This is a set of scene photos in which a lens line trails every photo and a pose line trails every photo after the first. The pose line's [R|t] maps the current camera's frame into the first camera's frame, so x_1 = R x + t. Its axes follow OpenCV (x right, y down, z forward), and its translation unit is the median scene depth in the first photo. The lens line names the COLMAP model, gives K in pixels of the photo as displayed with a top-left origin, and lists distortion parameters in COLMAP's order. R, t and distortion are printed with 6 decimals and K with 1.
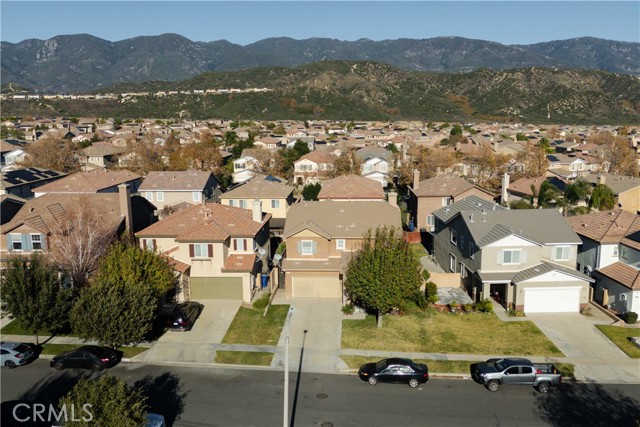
lens RADIAL K [[554.1, 0, 317.4], [0, 554.1, 216.1], [0, 0, 1]] dist [0.063535, -0.049652]
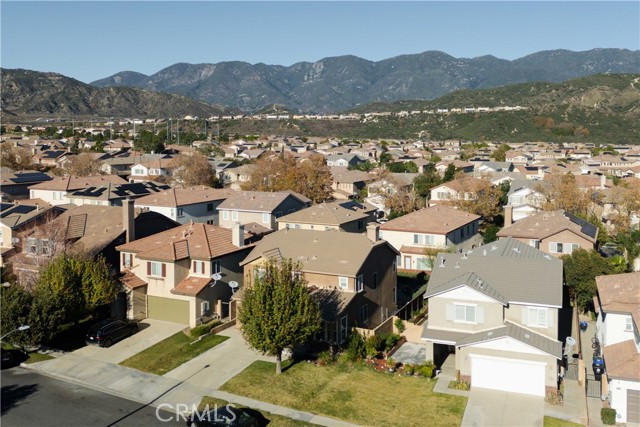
lens RADIAL K [[613.0, 0, 346.4], [0, 613.0, 201.2], [0, 0, 1]] dist [0.038474, 0.000000]
pose [[0.927605, 0.054566, -0.369556, 0.475936], [-0.081621, 0.994977, -0.057961, -0.021101], [0.364537, 0.083929, 0.927399, 0.094874]]
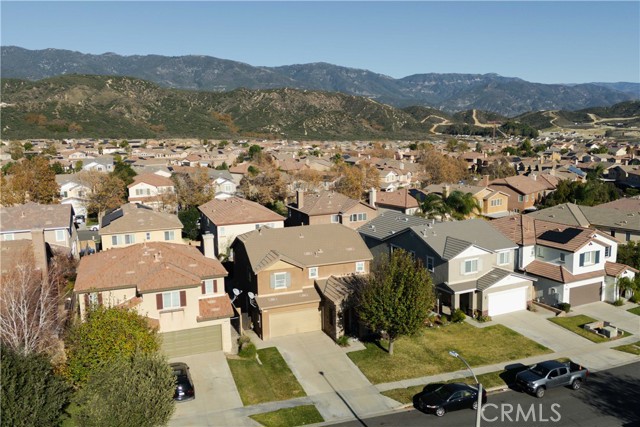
lens RADIAL K [[554.1, 0, 318.4], [0, 554.1, 212.5], [0, 0, 1]] dist [0.063535, -0.049652]
pose [[0.910771, -0.070710, 0.406811, -0.322132], [0.085374, 0.996187, -0.017984, -0.032915], [-0.403989, 0.051110, 0.913335, 0.133326]]
